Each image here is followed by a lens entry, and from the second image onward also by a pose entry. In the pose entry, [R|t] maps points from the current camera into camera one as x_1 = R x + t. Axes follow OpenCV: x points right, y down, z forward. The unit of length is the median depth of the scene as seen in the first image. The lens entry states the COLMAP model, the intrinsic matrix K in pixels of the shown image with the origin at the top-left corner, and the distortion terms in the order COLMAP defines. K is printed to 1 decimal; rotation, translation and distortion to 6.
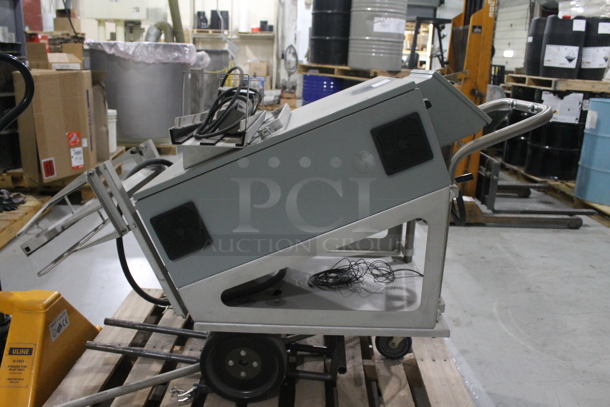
lens RADIAL K [[515.2, 0, 301.5], [0, 515.2, 203.5], [0, 0, 1]] dist [-0.133328, 0.108741]
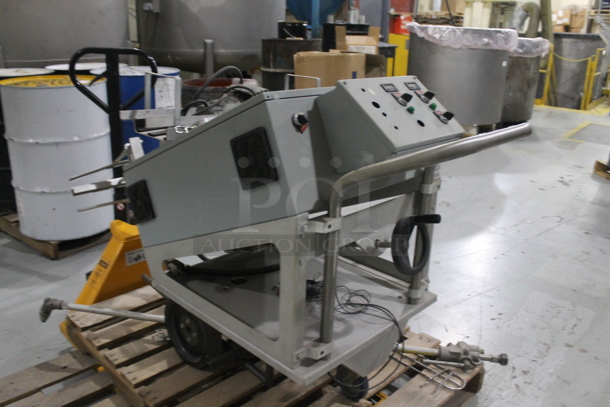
lens RADIAL K [[515.2, 0, 304.9], [0, 515.2, 202.9], [0, 0, 1]] dist [-0.133328, 0.108741]
pose [[0.733897, 0.215350, -0.644220, 0.172765], [-0.191346, 0.975549, 0.108126, -0.031167], [0.651753, 0.043916, 0.757159, 0.069990]]
